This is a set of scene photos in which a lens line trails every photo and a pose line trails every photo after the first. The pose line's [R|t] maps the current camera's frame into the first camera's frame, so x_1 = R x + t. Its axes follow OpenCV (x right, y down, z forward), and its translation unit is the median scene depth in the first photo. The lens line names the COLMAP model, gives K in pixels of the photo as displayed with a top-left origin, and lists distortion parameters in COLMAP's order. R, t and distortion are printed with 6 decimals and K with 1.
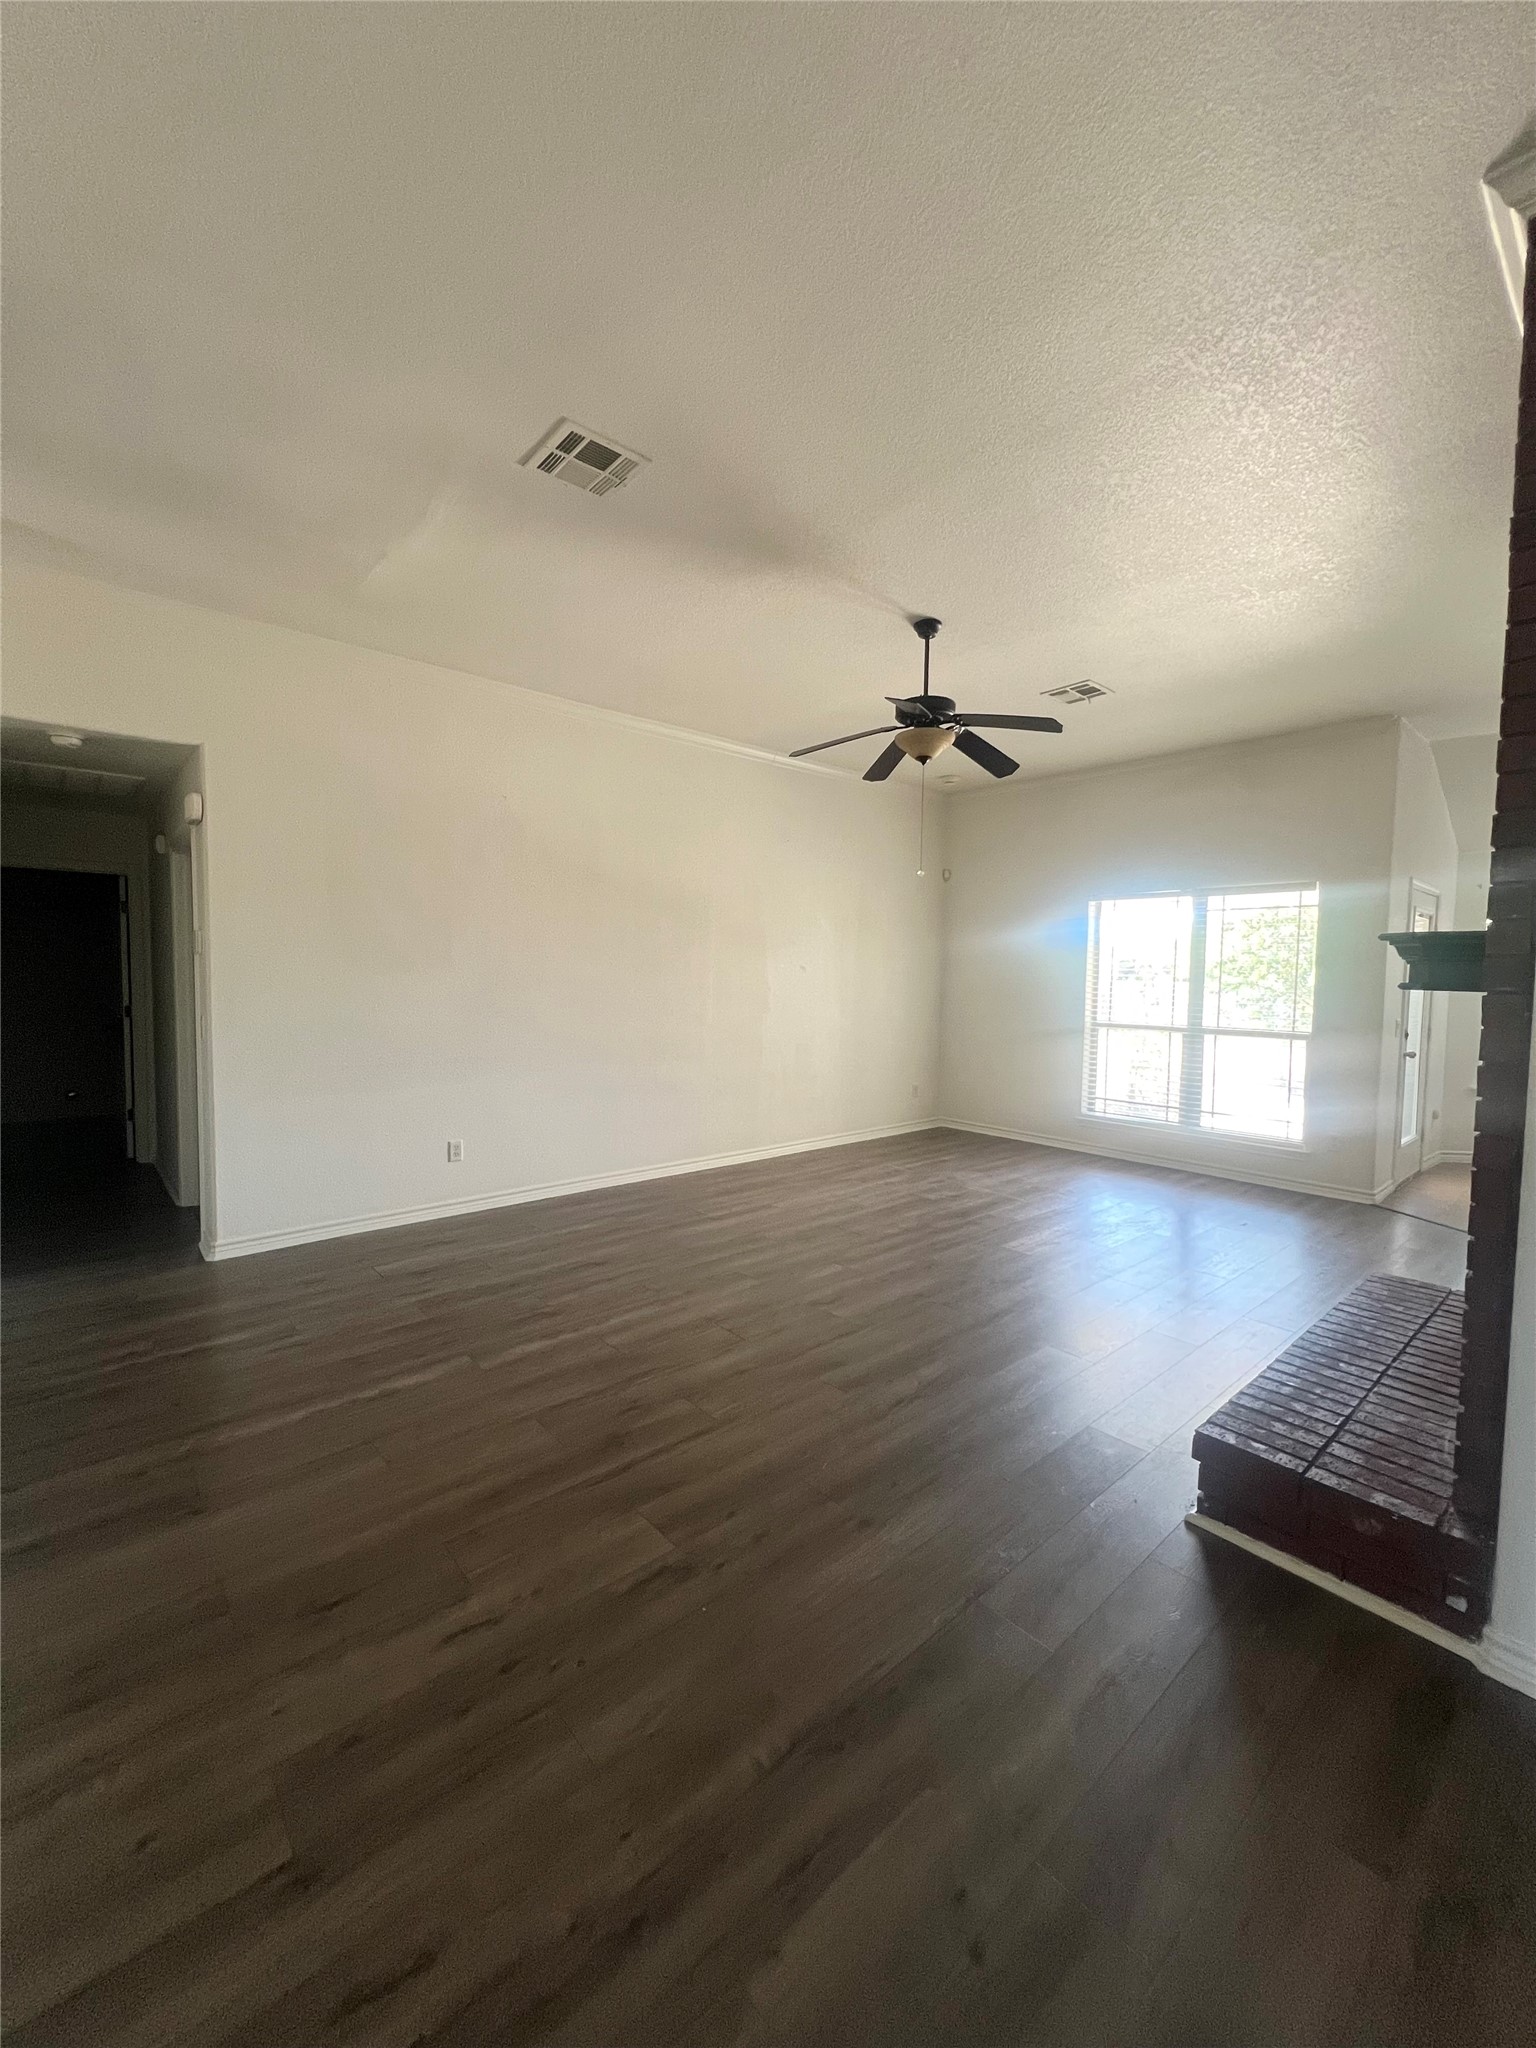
lens RADIAL K [[830.1, 0, 776.8], [0, 830.1, 1021.3], [0, 0, 1]] dist [0.001547, 0.000577]
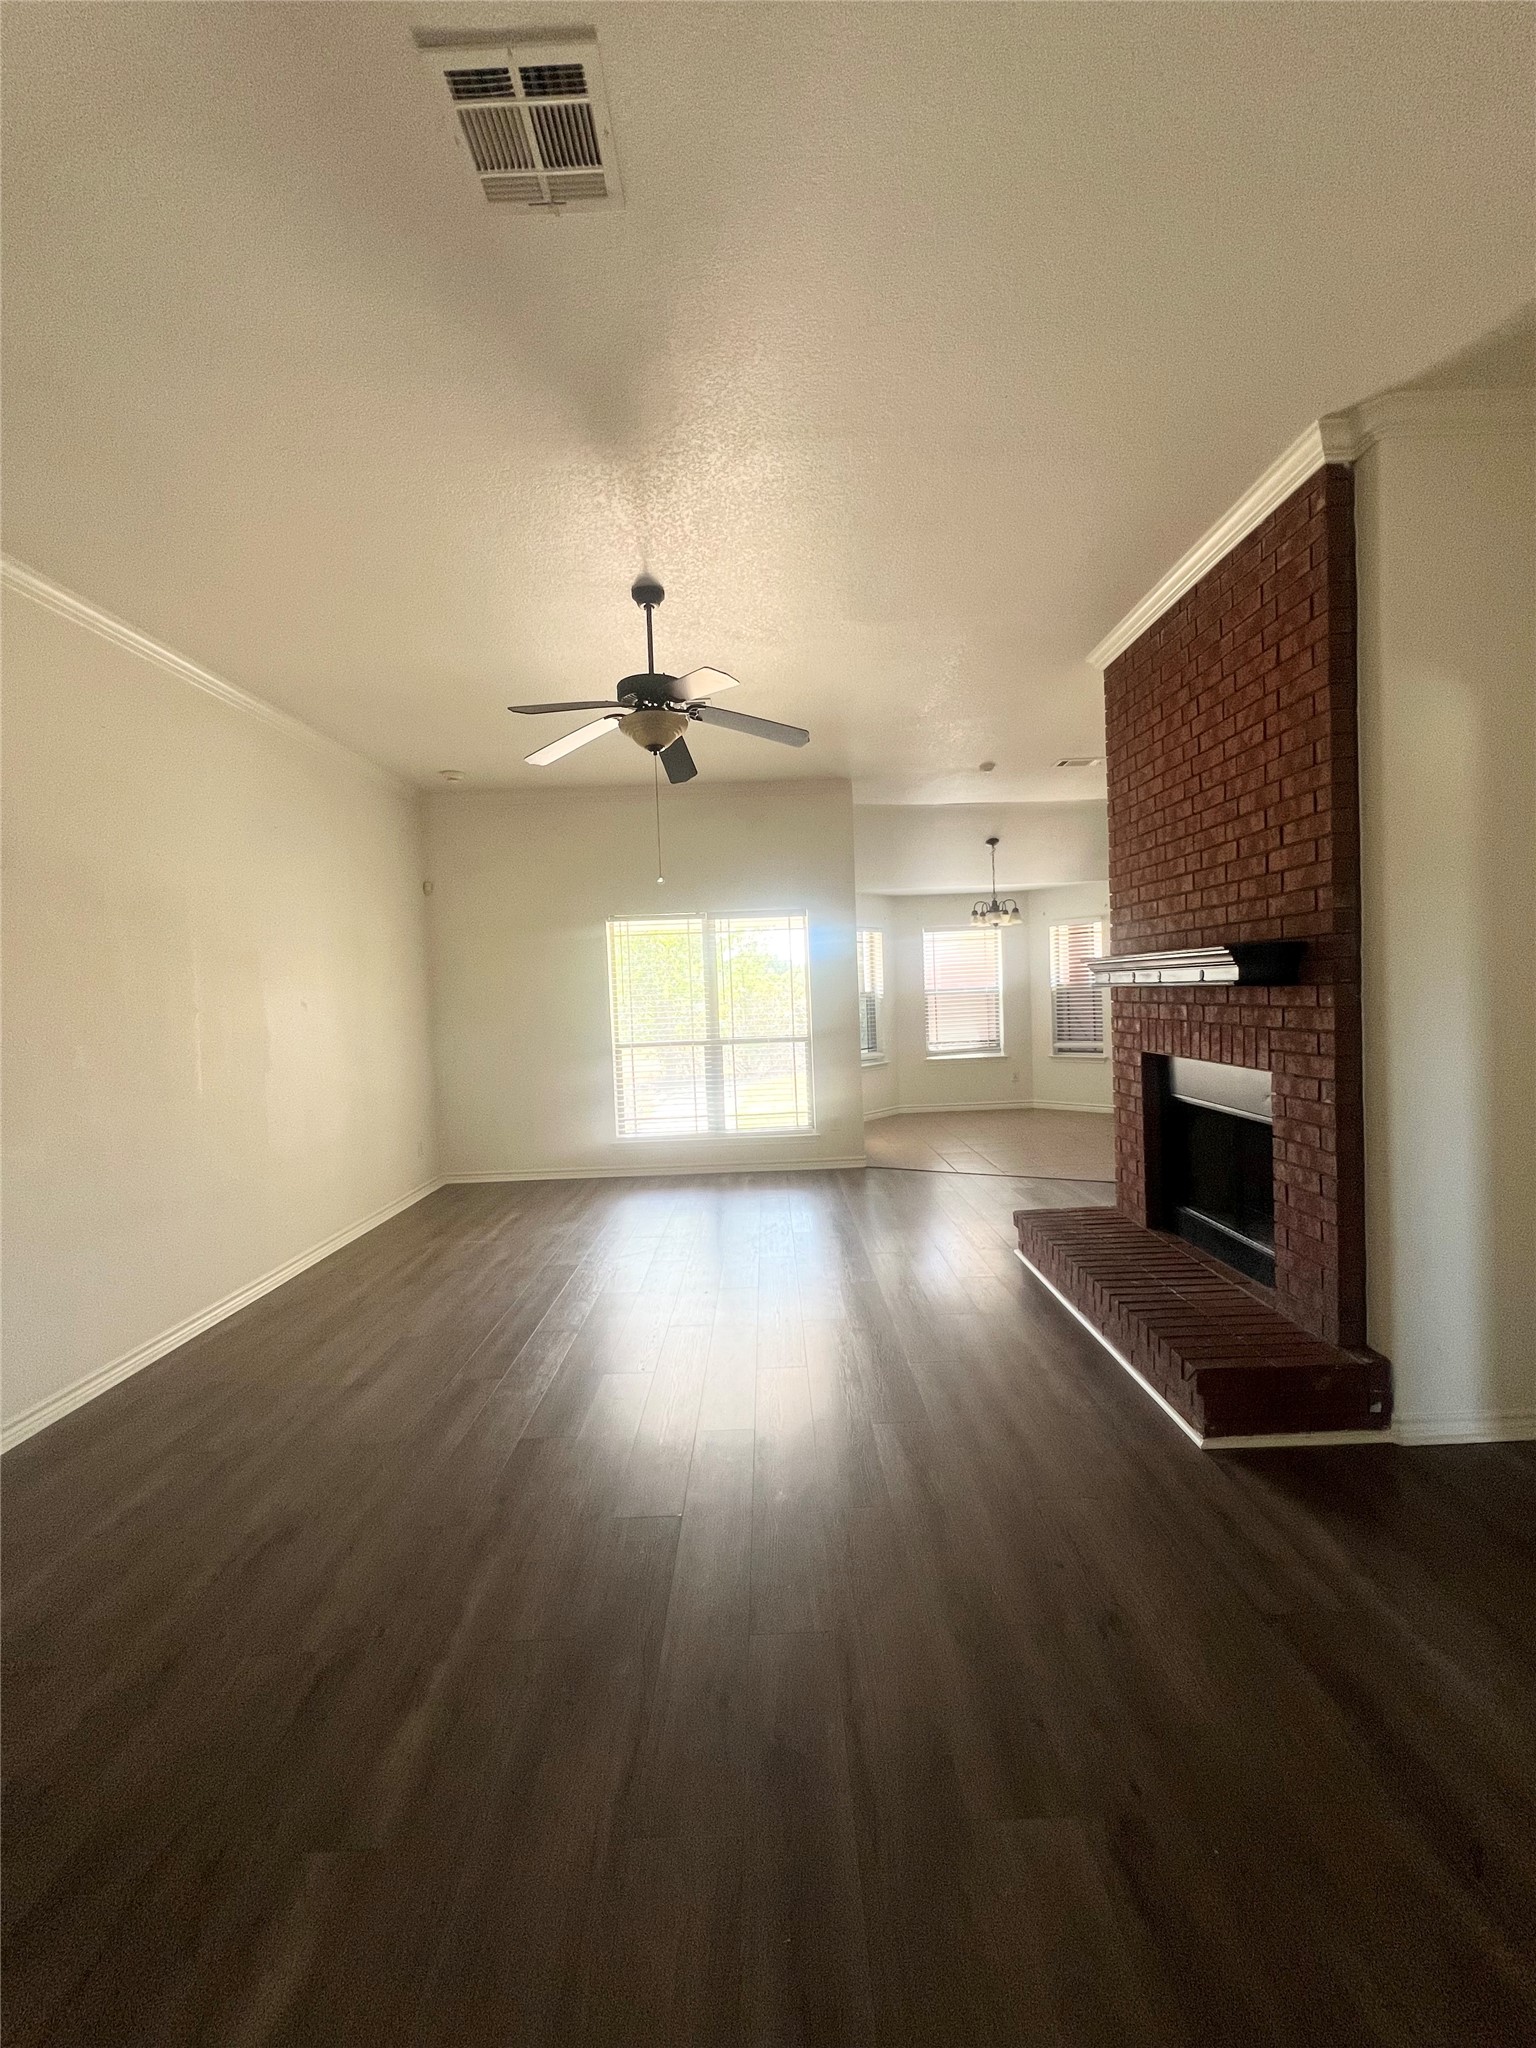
lens RADIAL K [[830.1, 0, 770.9], [0, 830.1, 1022.4], [0, 0, 1]] dist [0.001547, 0.000577]
pose [[0.654737, -0.070304, 0.752580, -0.324122], [0.091700, 0.995699, 0.013237, -0.027713], [-0.750274, 0.060345, 0.658367, 0.289162]]
